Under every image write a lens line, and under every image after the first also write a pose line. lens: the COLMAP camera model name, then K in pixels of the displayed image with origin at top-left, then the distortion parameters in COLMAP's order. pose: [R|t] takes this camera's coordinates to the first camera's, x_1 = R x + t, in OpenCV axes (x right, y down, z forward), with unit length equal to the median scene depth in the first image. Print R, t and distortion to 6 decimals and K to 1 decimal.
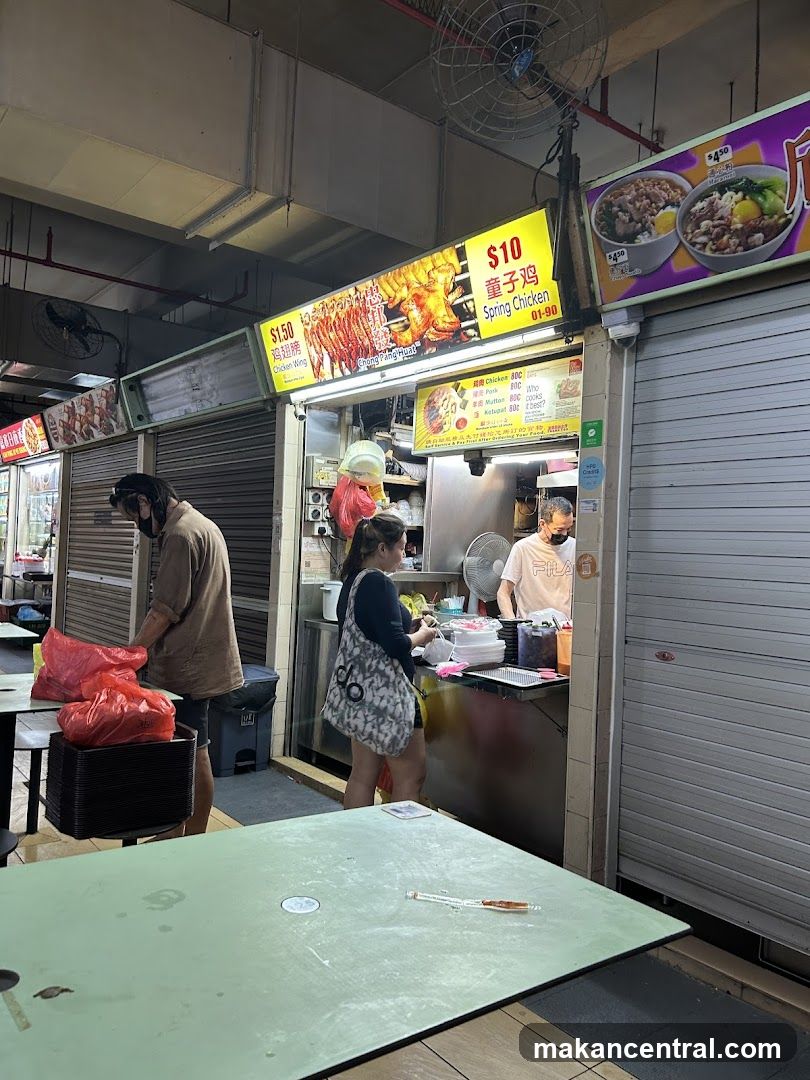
lens RADIAL K [[834.5, 0, 405.0], [0, 834.5, 540.0], [0, 0, 1]] dist [0.115662, -0.284308]
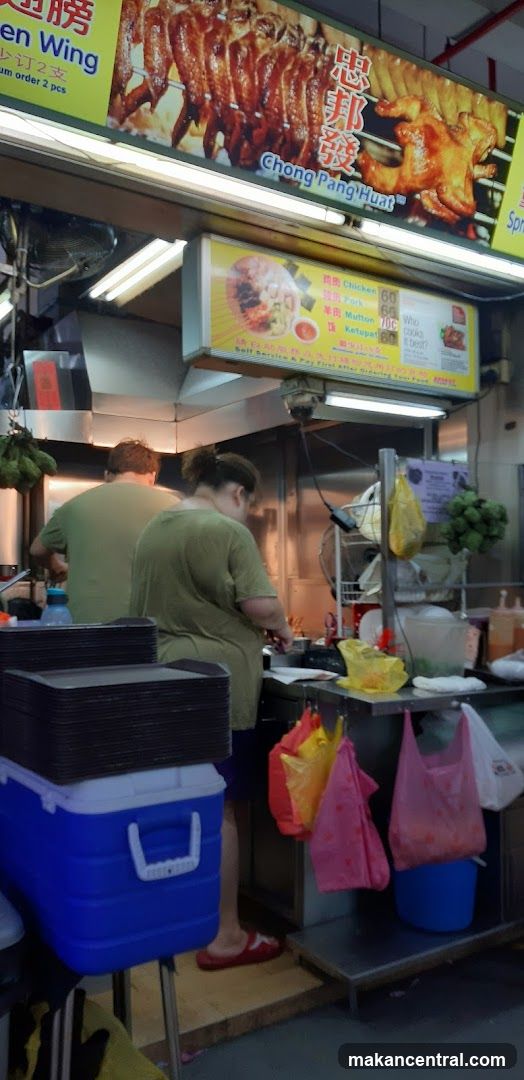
lens RADIAL K [[841.3, 0, 262.0], [0, 841.3, 540.0], [0, 0, 1]] dist [0.115433, -0.167903]
pose [[0.062591, -0.000447, 0.998039, -0.643647], [-0.012929, 0.999916, 0.001259, 0.025861], [-0.997956, -0.012982, 0.062580, 1.067460]]
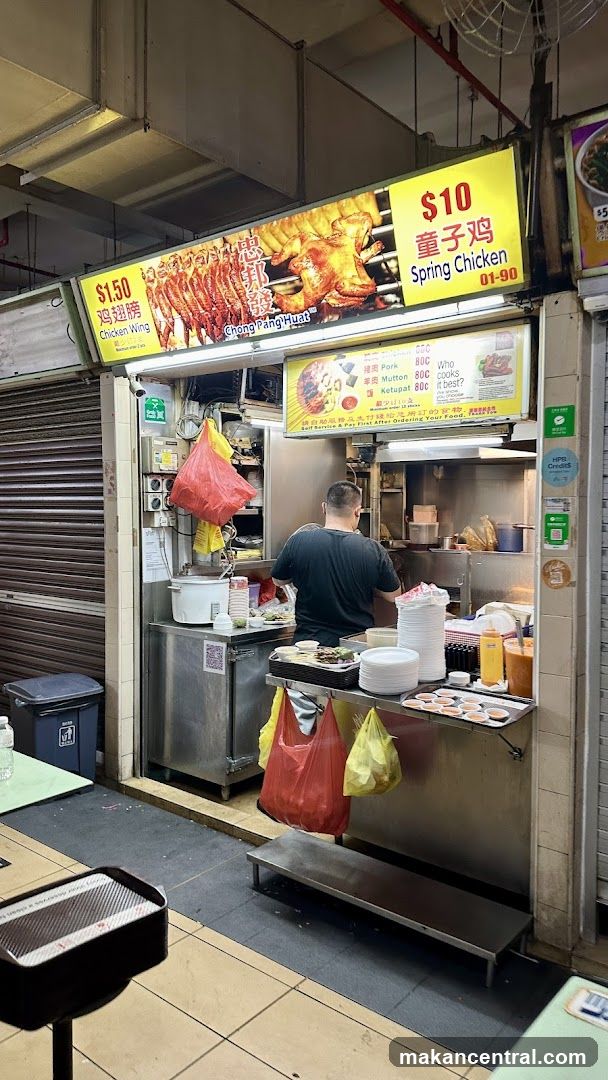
lens RADIAL K [[764.9, 0, 316.9], [0, 764.9, 545.2], [0, 0, 1]] dist [0.136544, -0.238474]
pose [[0.970783, -0.052096, 0.234236, -0.177093], [0.034799, 0.996394, 0.077382, -0.057542], [-0.237423, -0.066970, 0.969095, 0.227075]]
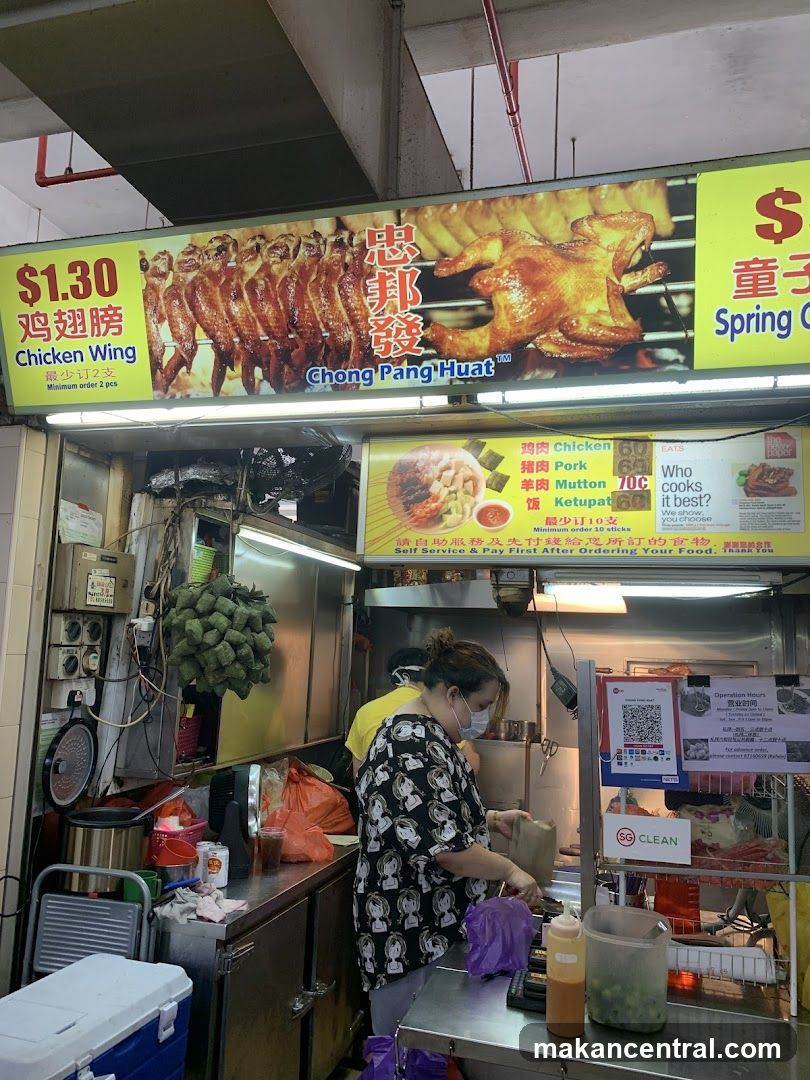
lens RADIAL K [[834.5, 0, 405.0], [0, 834.5, 540.0], [0, 0, 1]] dist [0.115662, -0.284308]
pose [[0.802517, 0.057615, 0.593840, -0.326097], [-0.009997, 0.996485, -0.083169, -0.083496], [-0.596545, 0.060808, 0.800273, 0.643884]]
